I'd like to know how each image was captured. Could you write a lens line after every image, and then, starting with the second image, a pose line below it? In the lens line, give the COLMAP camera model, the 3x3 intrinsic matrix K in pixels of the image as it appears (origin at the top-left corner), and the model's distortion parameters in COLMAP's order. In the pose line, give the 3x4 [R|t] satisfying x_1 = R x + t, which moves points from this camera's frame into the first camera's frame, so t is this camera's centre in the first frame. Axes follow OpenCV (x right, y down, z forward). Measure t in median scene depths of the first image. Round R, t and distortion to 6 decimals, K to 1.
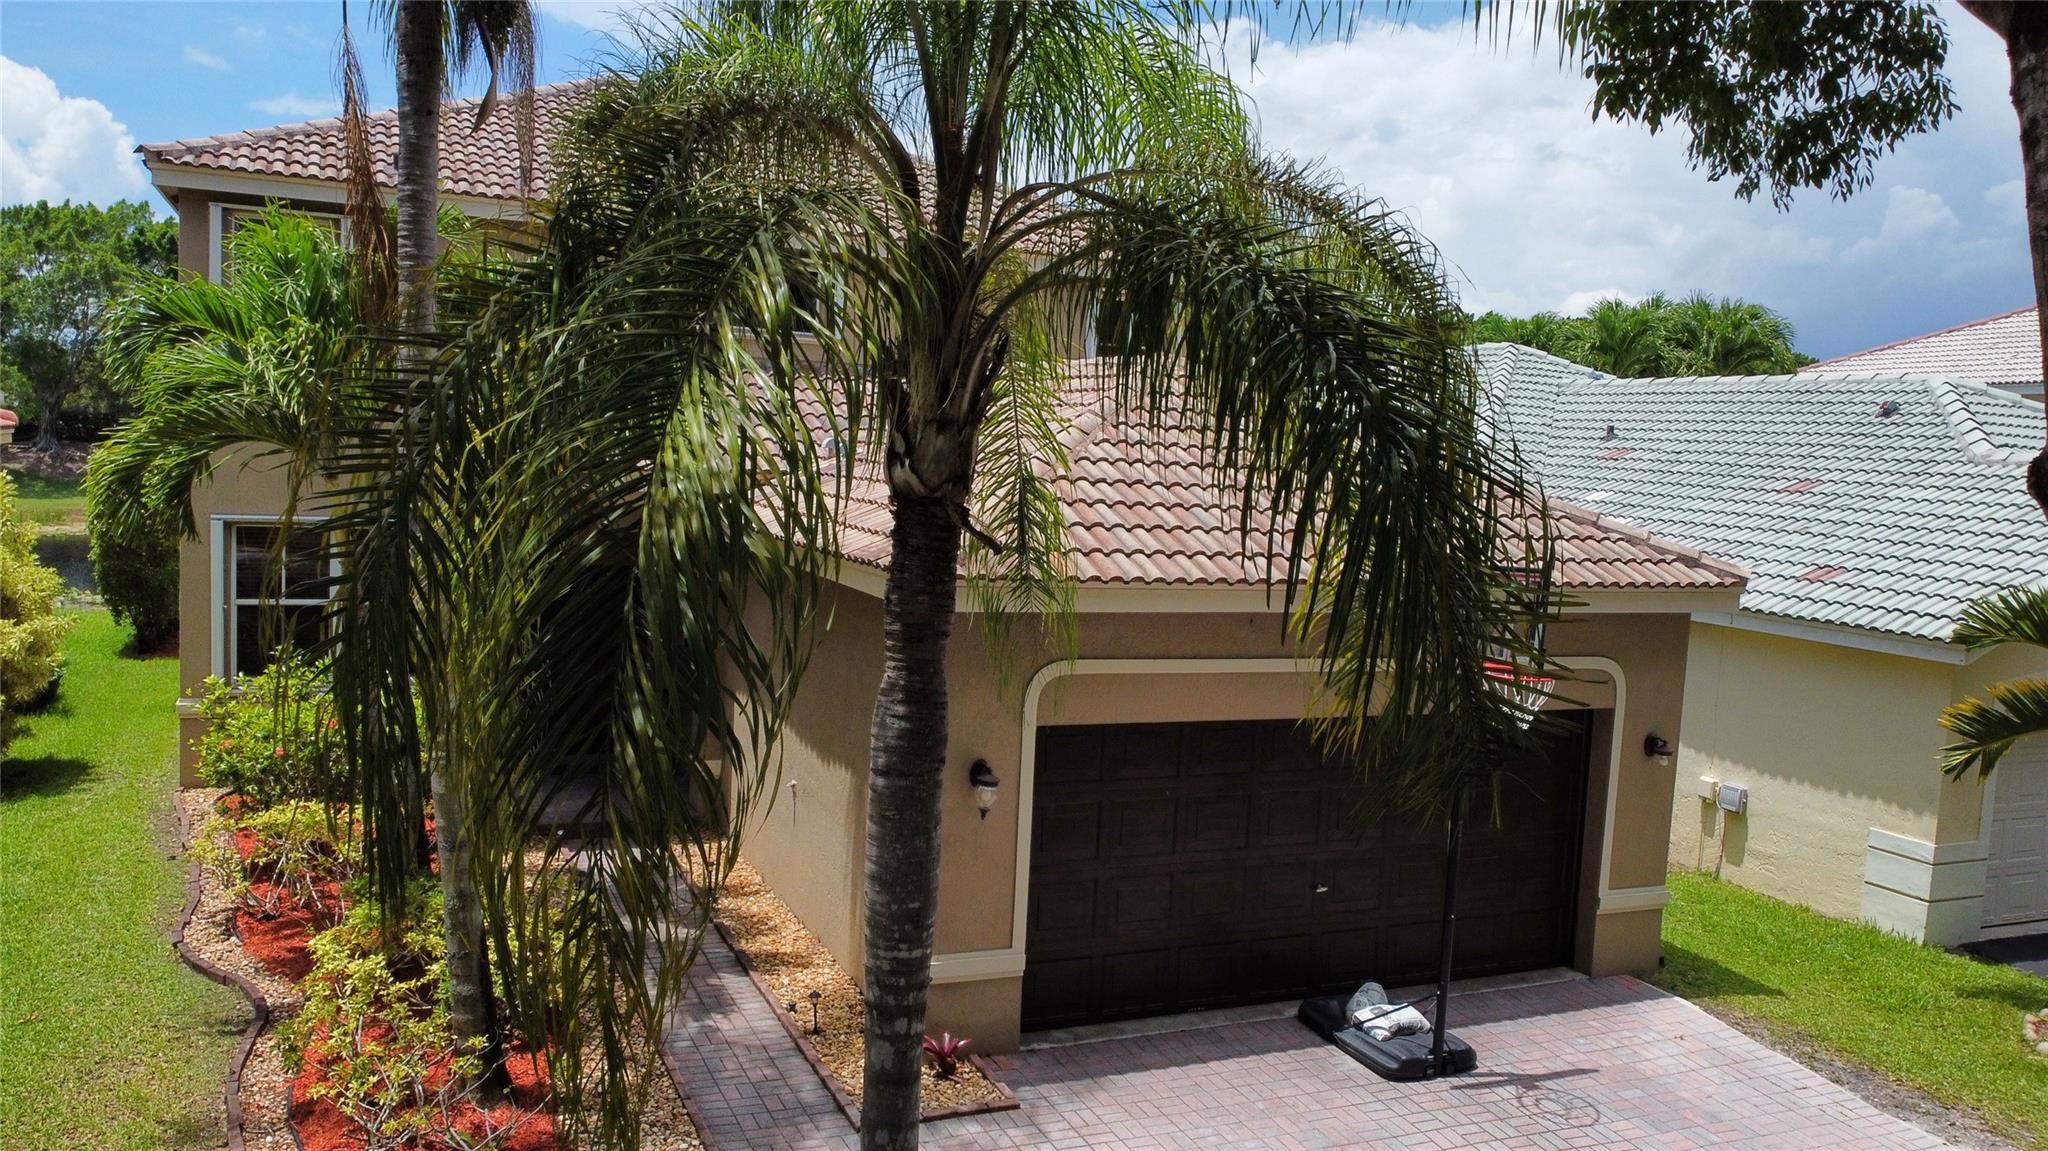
lens RADIAL K [[1527.2, 0, 1035.2], [0, 1527.2, 573.2], [0, 0, 1]] dist [0.008614, -0.008329]
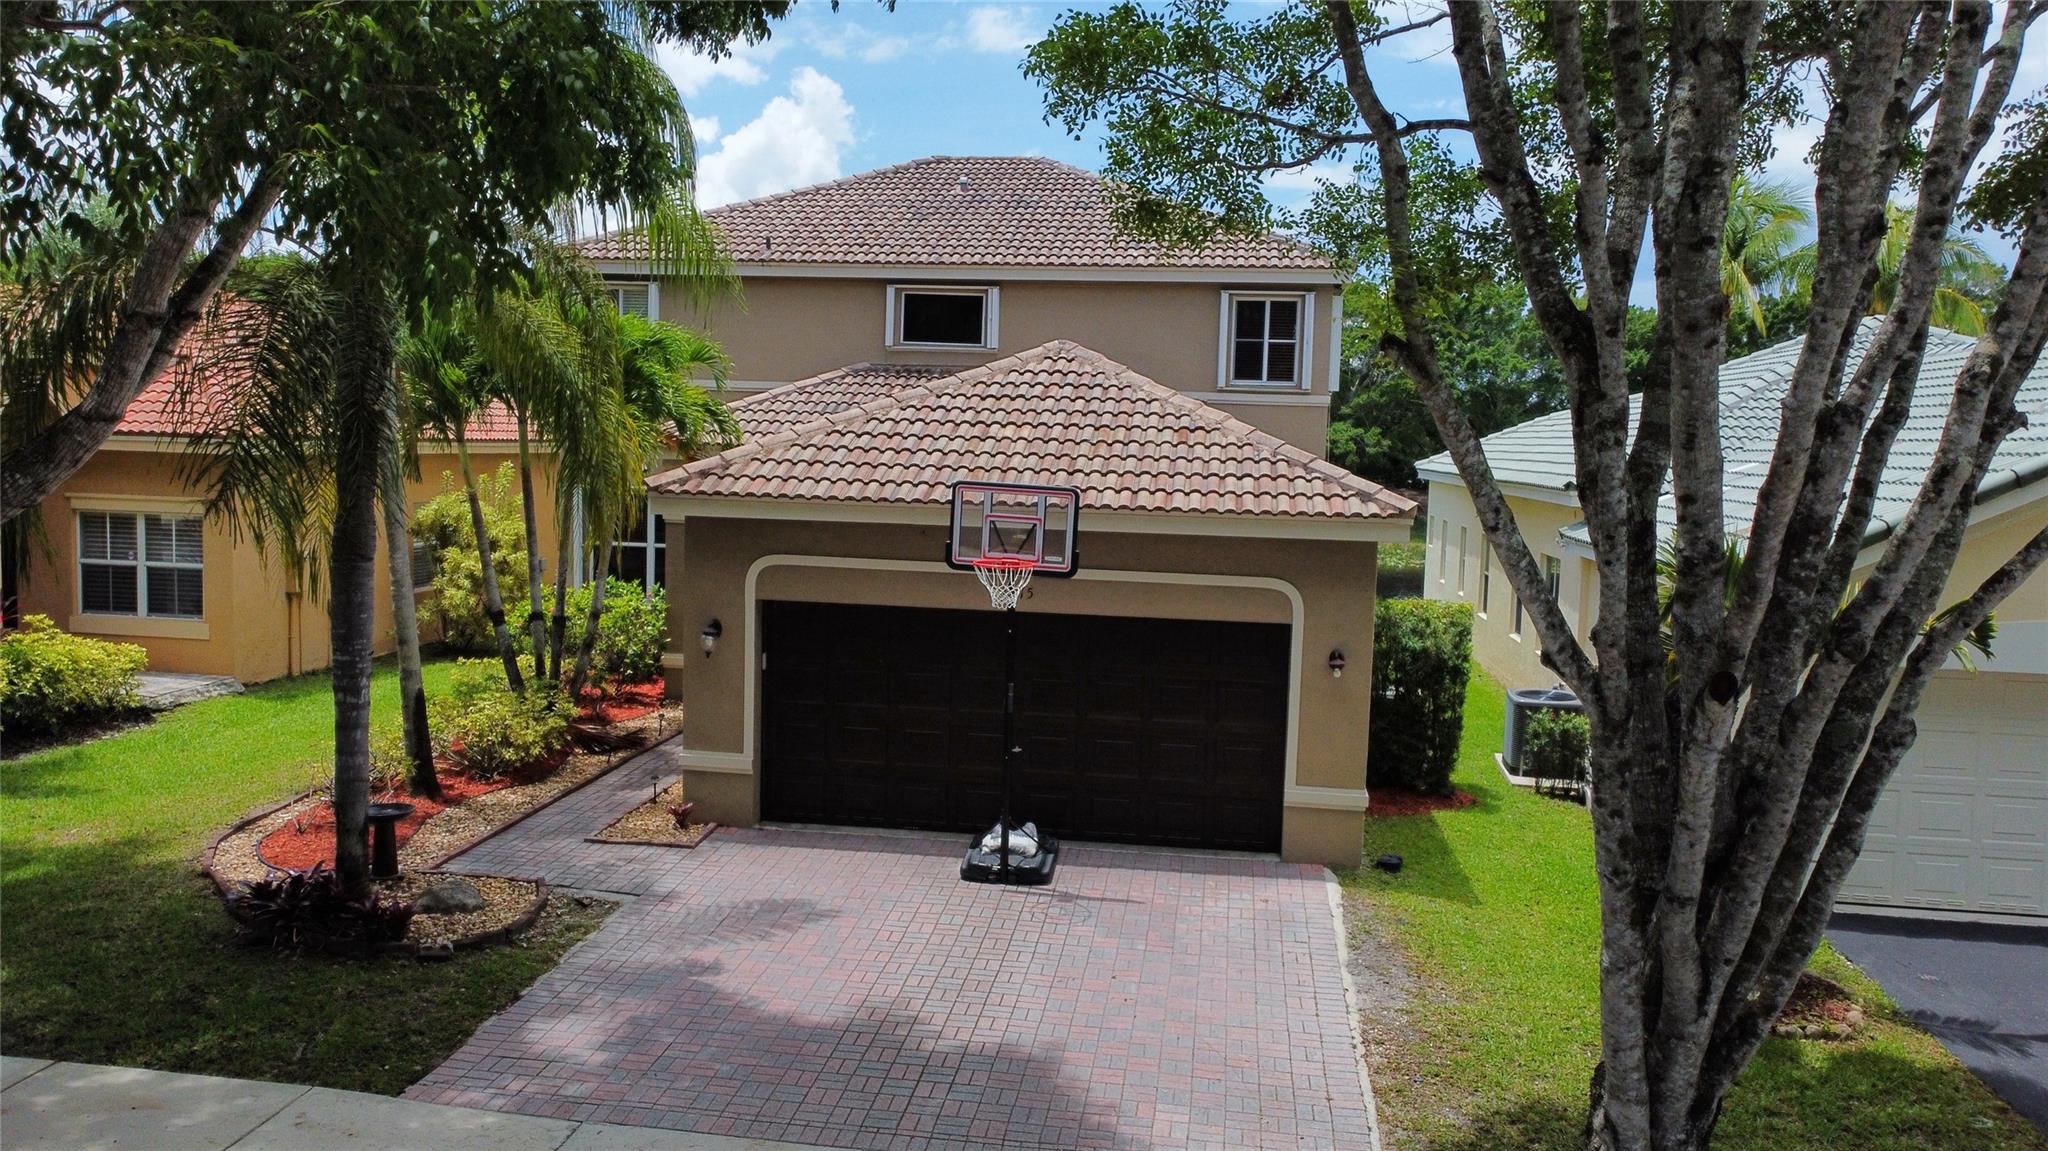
lens RADIAL K [[1527.2, 0, 1035.7], [0, 1527.2, 574.9], [0, 0, 1]] dist [0.008614, -0.008329]
pose [[0.851569, 0.018535, -0.523915, 0.903132], [-0.031649, 0.999370, -0.016086, 0.084439], [0.523286, 0.030279, 0.851619, -0.084032]]
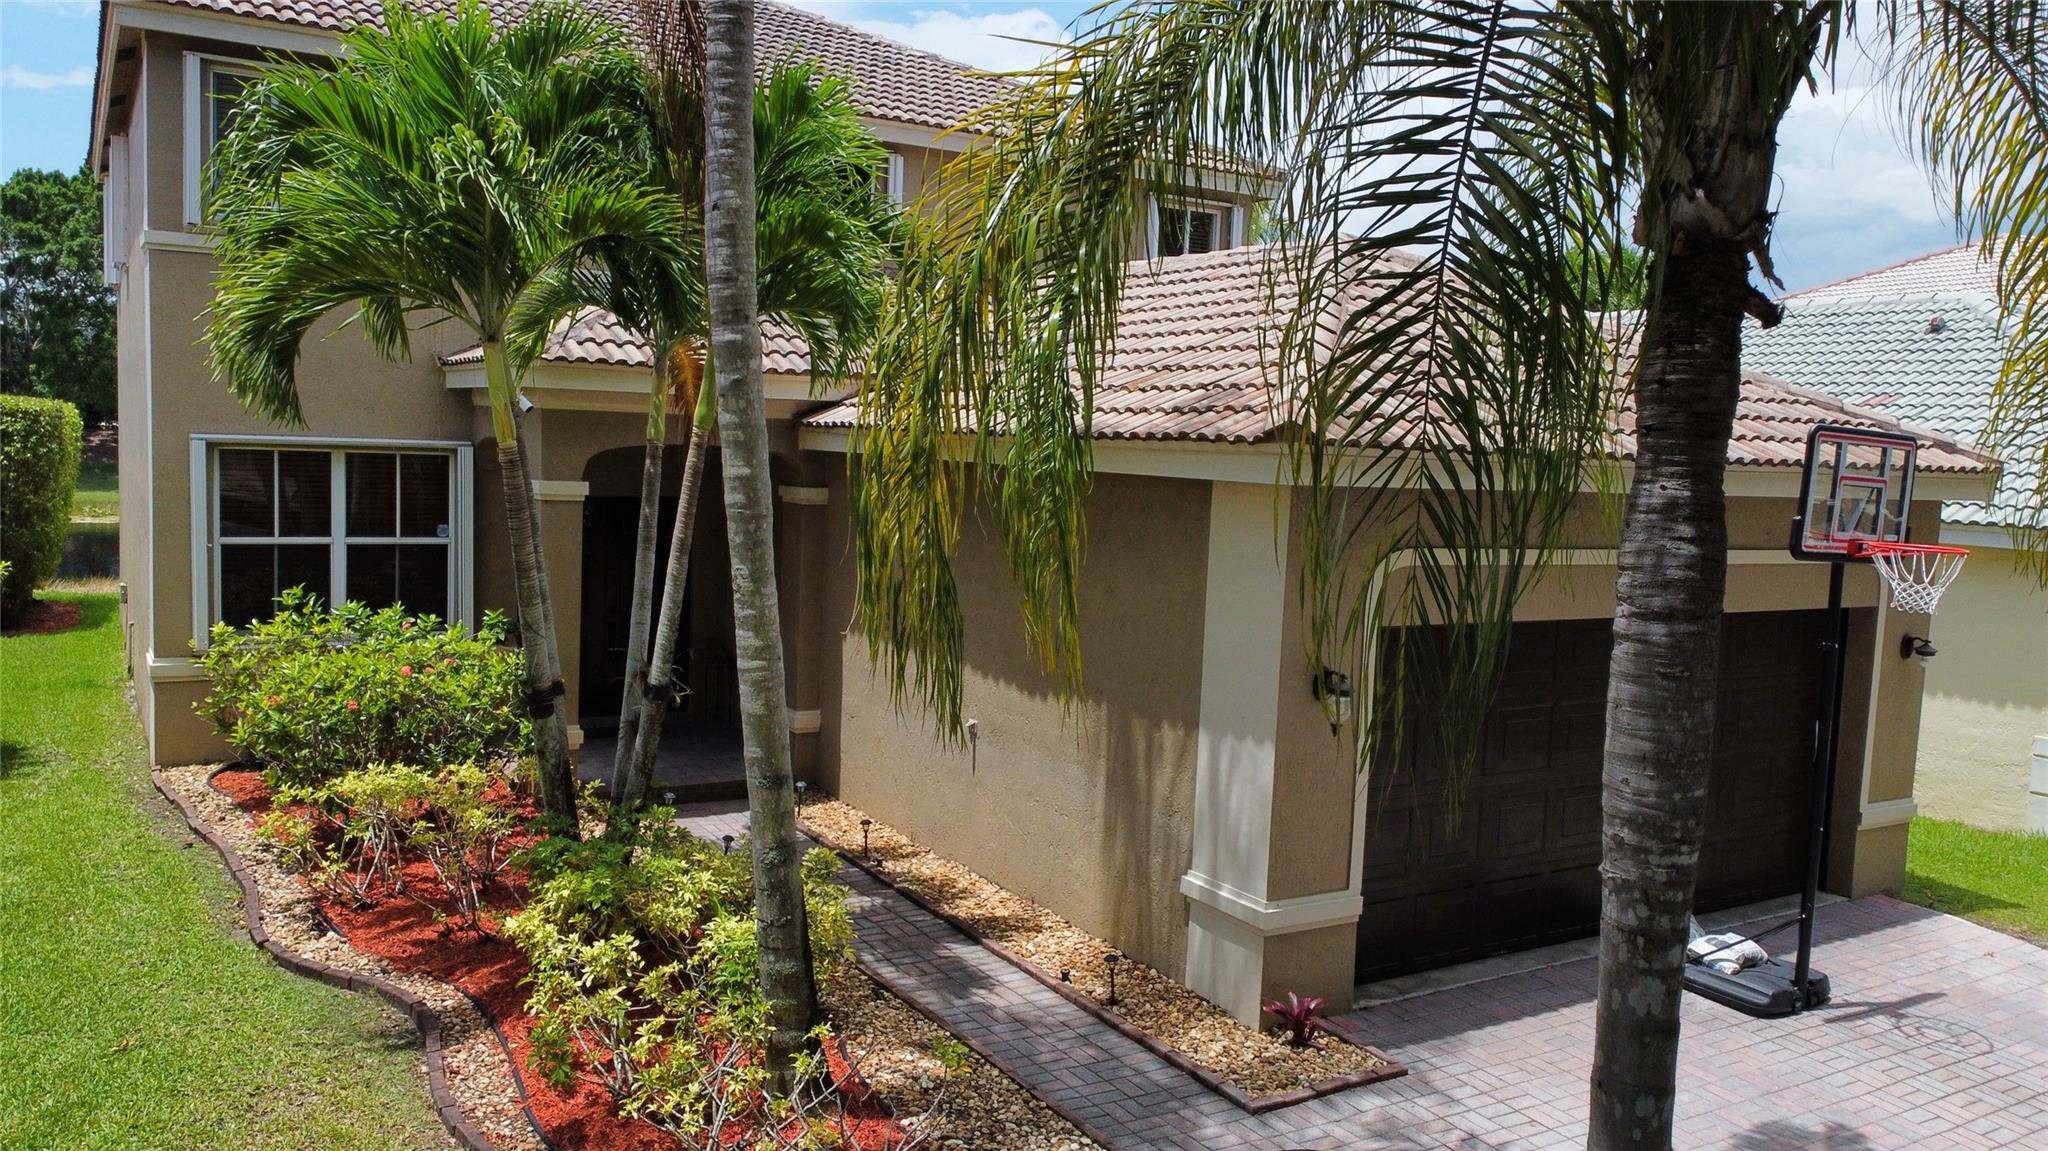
lens RADIAL K [[1527.2, 0, 1038.2], [0, 1527.2, 570.4], [0, 0, 1]] dist [0.008614, -0.008329]
pose [[0.990684, -0.022588, 0.134297, -0.275170], [0.021599, 0.999728, 0.008810, 0.052682], [-0.134460, -0.005827, 0.990902, 0.168809]]
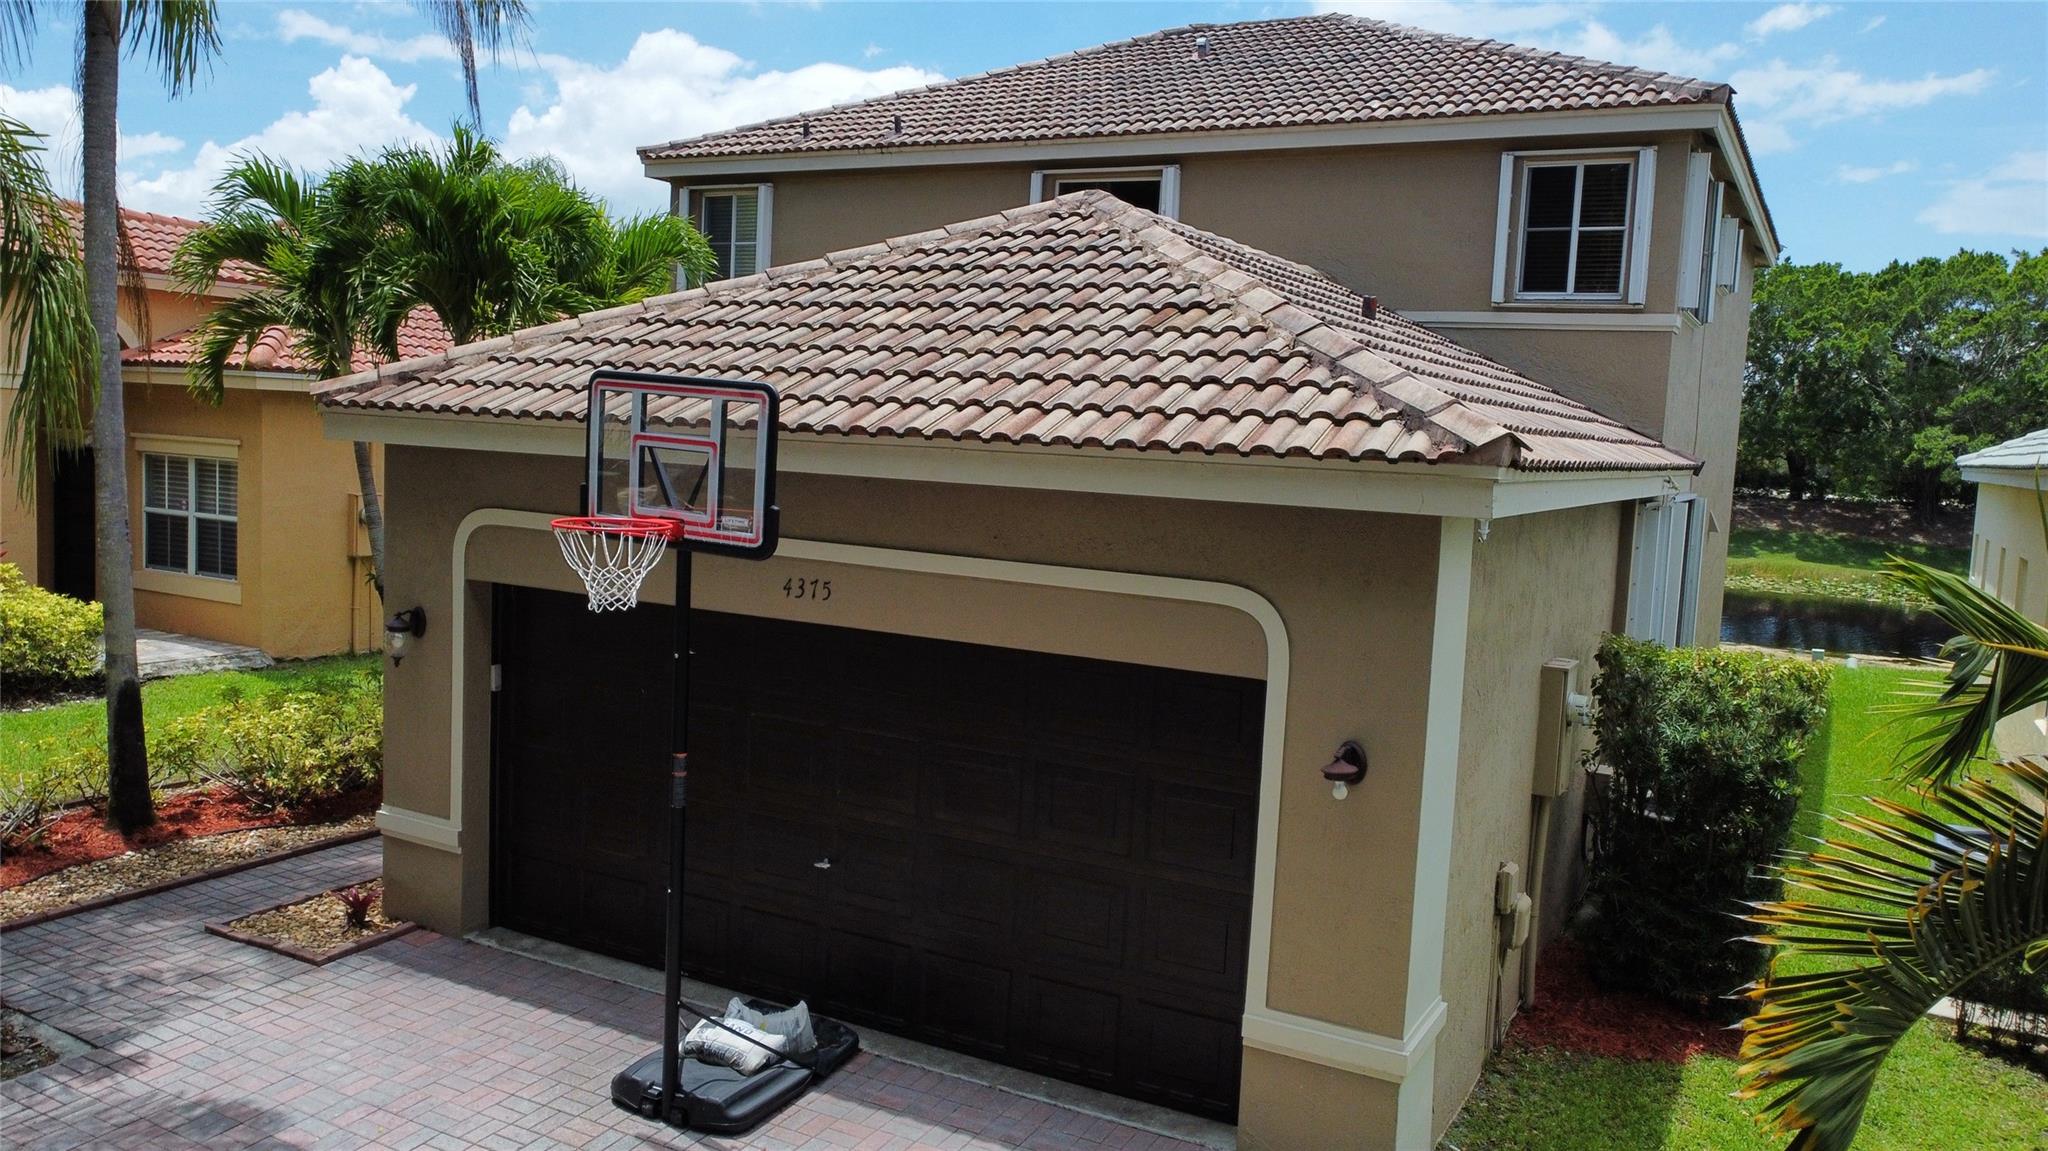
lens RADIAL K [[1527.2, 0, 1021.1], [0, 1527.2, 579.8], [0, 0, 1]] dist [0.008614, -0.008329]
pose [[0.609804, 0.054371, -0.790685, 0.848755], [-0.085626, 0.996324, 0.002474, 0.064396], [0.787913, 0.066195, 0.612218, 0.647622]]
